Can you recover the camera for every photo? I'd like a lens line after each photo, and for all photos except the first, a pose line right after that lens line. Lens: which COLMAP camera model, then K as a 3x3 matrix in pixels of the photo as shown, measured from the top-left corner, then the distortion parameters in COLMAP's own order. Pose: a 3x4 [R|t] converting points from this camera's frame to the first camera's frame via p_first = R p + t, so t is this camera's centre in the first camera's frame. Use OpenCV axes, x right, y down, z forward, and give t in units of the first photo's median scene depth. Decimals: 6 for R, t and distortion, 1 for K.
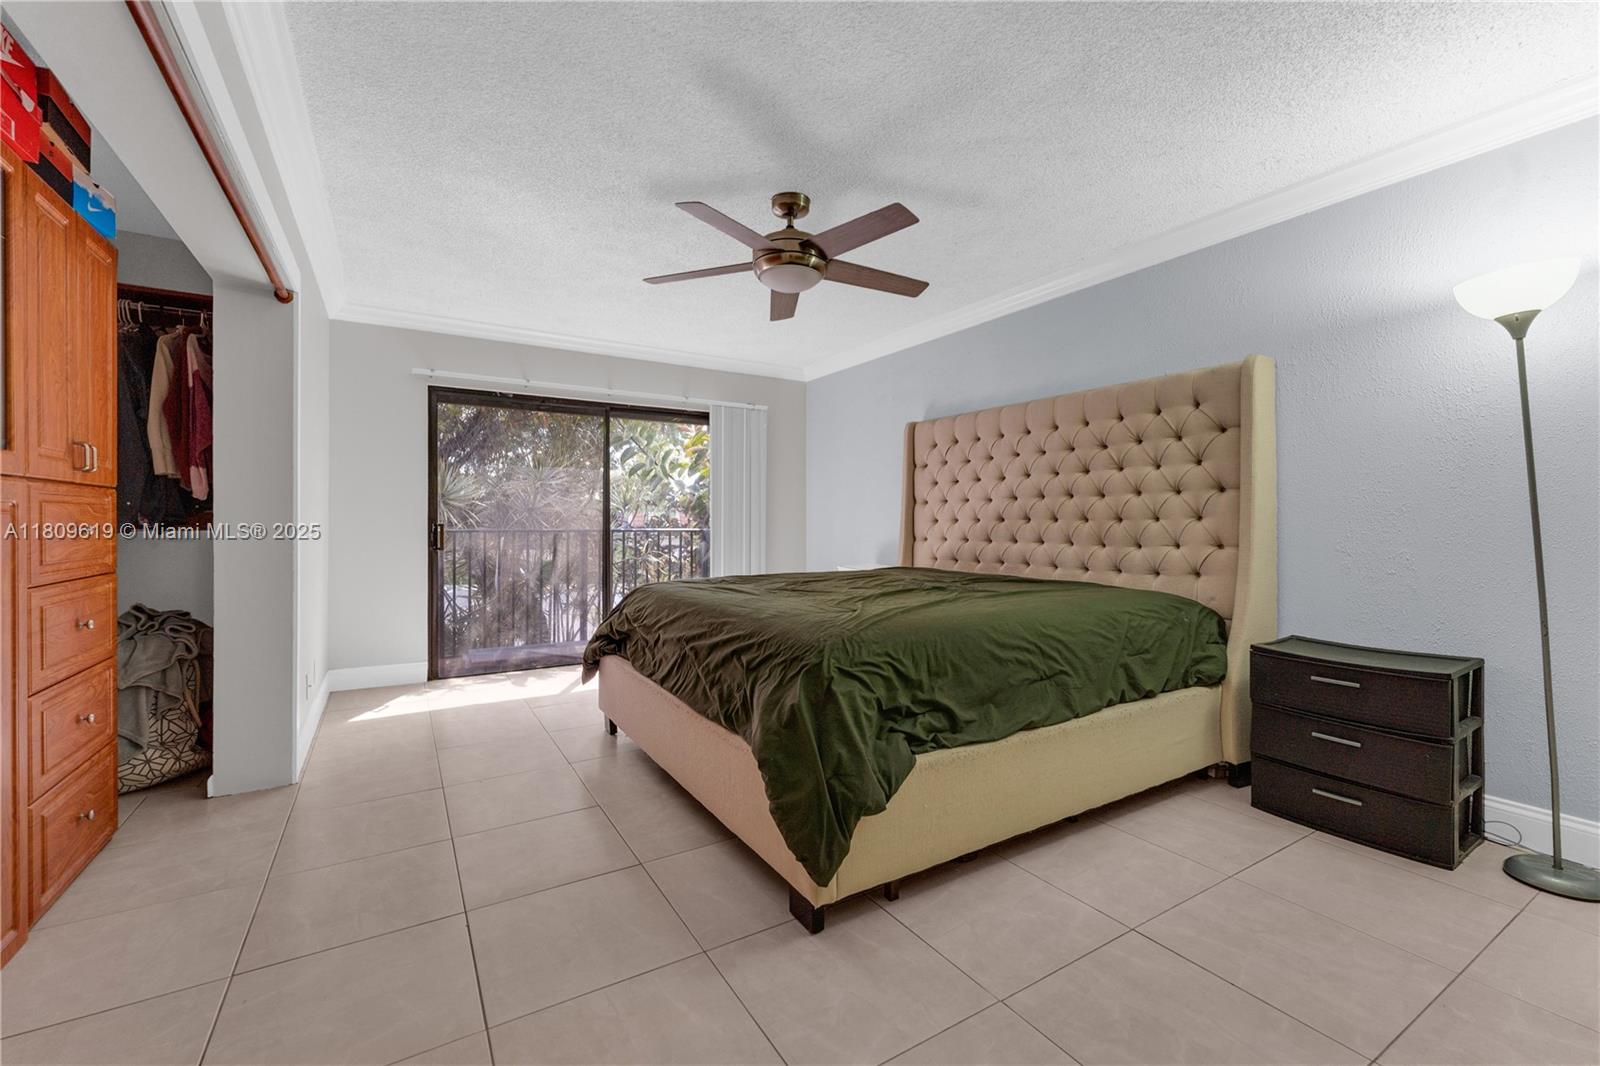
lens RADIAL K [[652.7, 0, 801.5], [0, 652.7, 527.7], [0, 0, 1]] dist [0.001198, 0.000087]
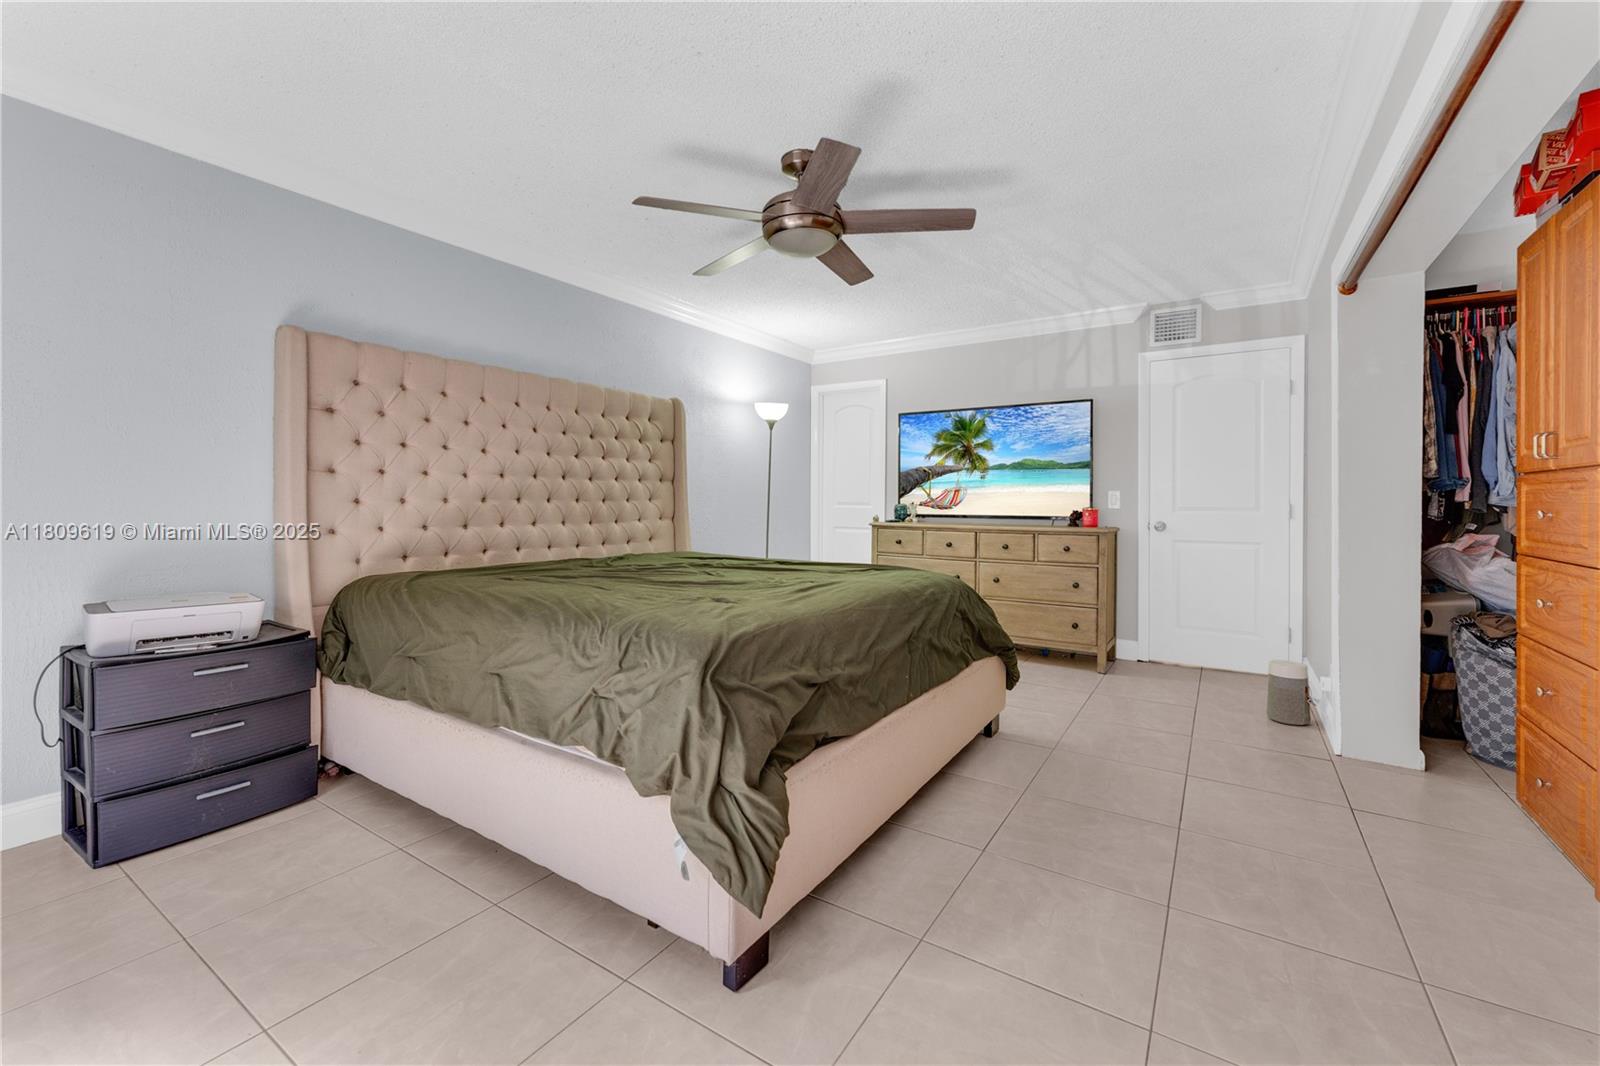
lens RADIAL K [[652.7, 0, 819.2], [0, 652.7, 504.0], [0, 0, 1]] dist [0.001198, 0.000087]
pose [[-0.443460, -0.007071, 0.896266, -0.703079], [0.005542, 0.999928, 0.010631, -0.014772], [-0.896277, 0.009682, -0.443389, 1.096071]]
